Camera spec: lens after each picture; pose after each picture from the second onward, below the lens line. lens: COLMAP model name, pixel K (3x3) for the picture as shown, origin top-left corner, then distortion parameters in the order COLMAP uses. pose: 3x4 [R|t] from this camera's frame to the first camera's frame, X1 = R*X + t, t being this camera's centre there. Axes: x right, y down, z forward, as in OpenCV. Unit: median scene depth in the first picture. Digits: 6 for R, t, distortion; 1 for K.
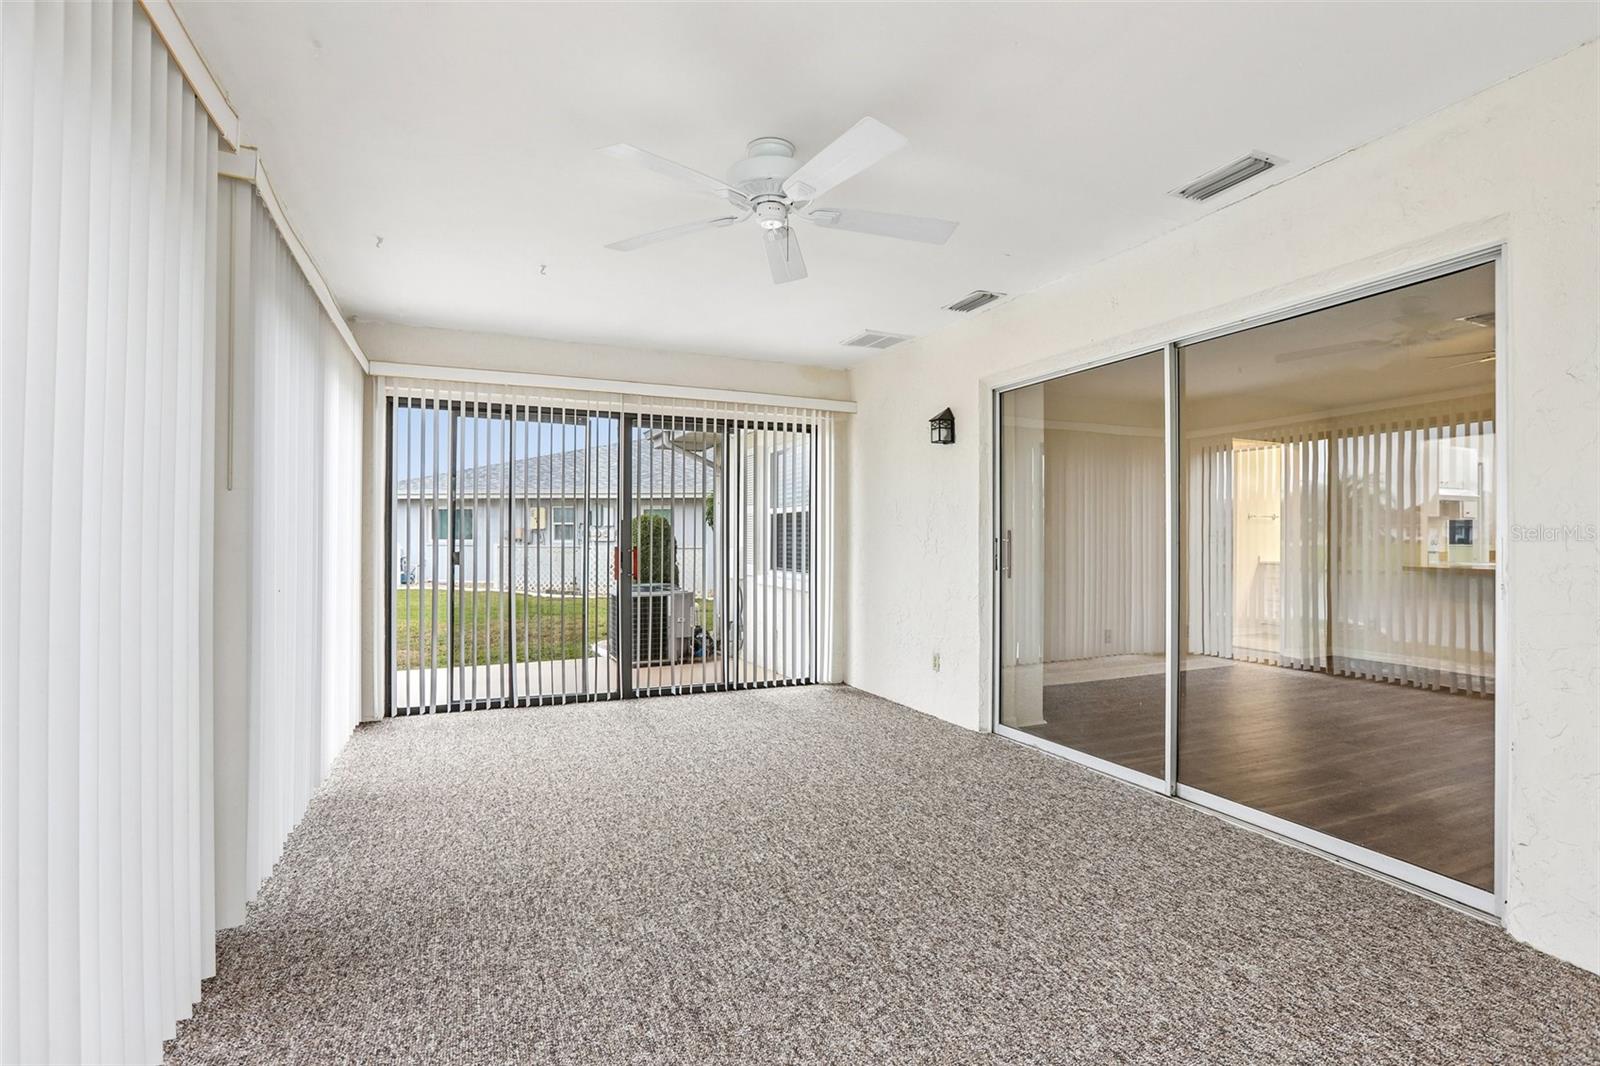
lens RADIAL K [[754.3, 0, 800.0], [0, 754.3, 533.0], [0, 0, 1]] dist [-0.033574, 0.015877]
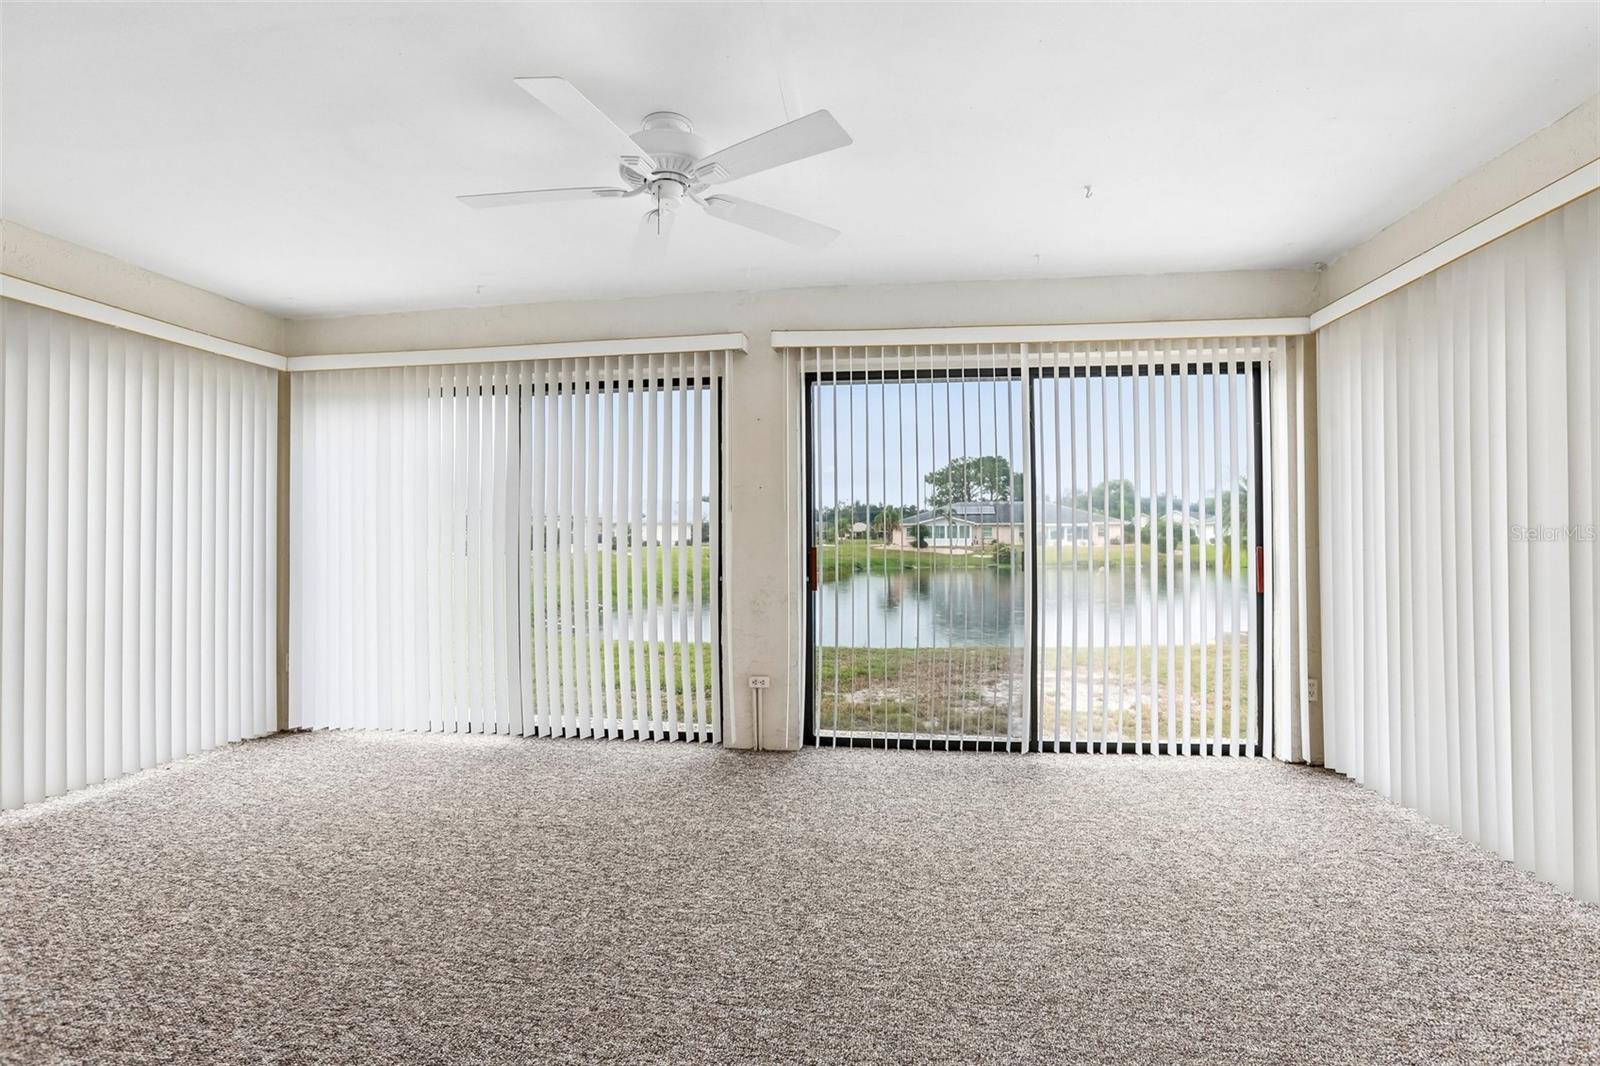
lens RADIAL K [[754.3, 0, 800.0], [0, 754.3, 533.0], [0, 0, 1]] dist [-0.033574, 0.015877]
pose [[-0.515819, -0.012370, -0.856608, 0.667443], [0.005163, 0.999833, -0.017548, 0.022321], [0.856682, -0.013474, -0.515669, 1.596255]]
